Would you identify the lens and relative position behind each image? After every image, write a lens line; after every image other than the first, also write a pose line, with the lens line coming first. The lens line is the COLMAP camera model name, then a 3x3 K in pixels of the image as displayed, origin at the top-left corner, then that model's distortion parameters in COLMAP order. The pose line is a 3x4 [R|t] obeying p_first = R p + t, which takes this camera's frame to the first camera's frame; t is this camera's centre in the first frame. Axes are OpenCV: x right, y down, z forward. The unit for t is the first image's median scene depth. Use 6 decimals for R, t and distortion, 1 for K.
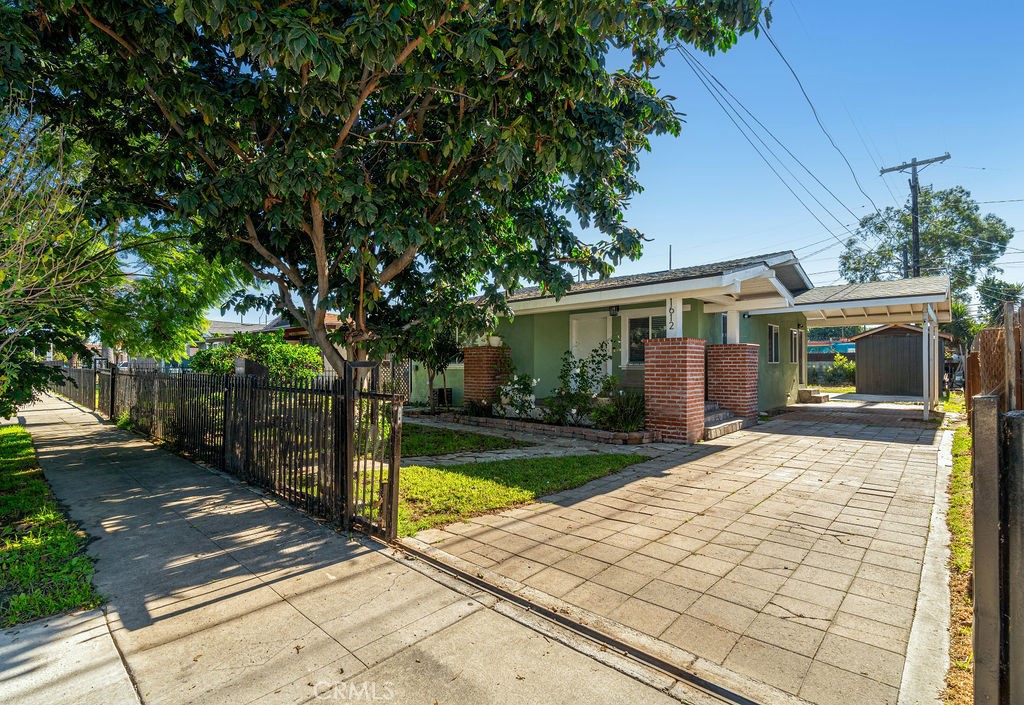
lens RADIAL K [[484.4, 0, 496.8], [0, 484.4, 361.7], [0, 0, 1]] dist [-0.023077, 0.009623]
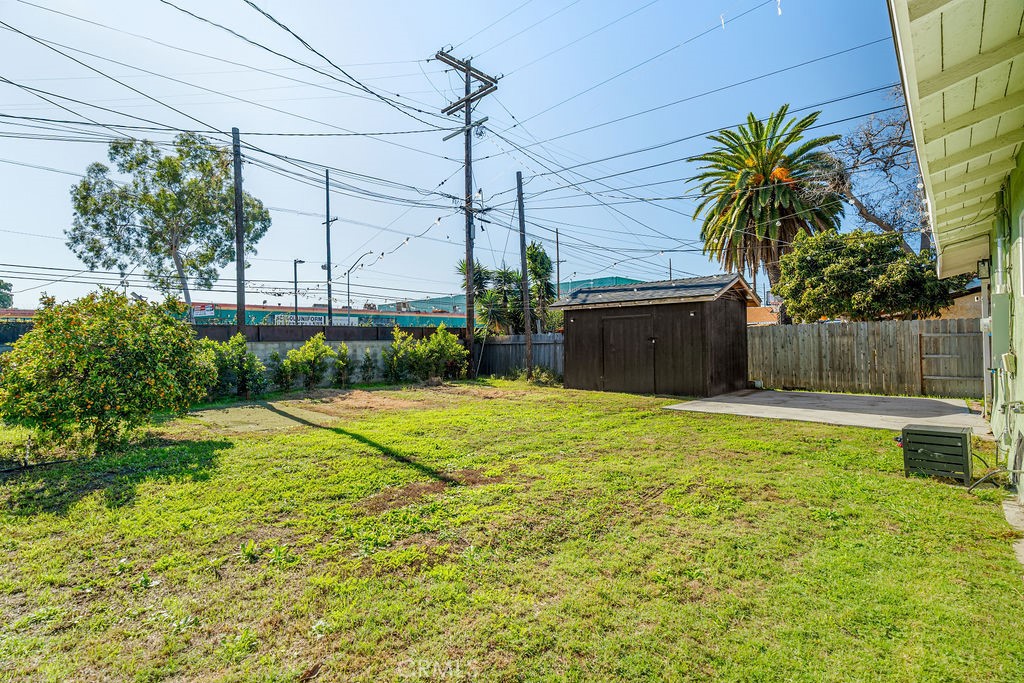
lens RADIAL K [[466.9, 0, 512.0], [0, 466.9, 341.5], [0, 0, 1]] dist [-0.000889, -0.000035]
pose [[-0.020770, 0.004987, 0.999772, 0.508869], [0.001801, 0.999986, -0.004950, 0.009499], [-0.999783, 0.001698, -0.020779, 3.026792]]
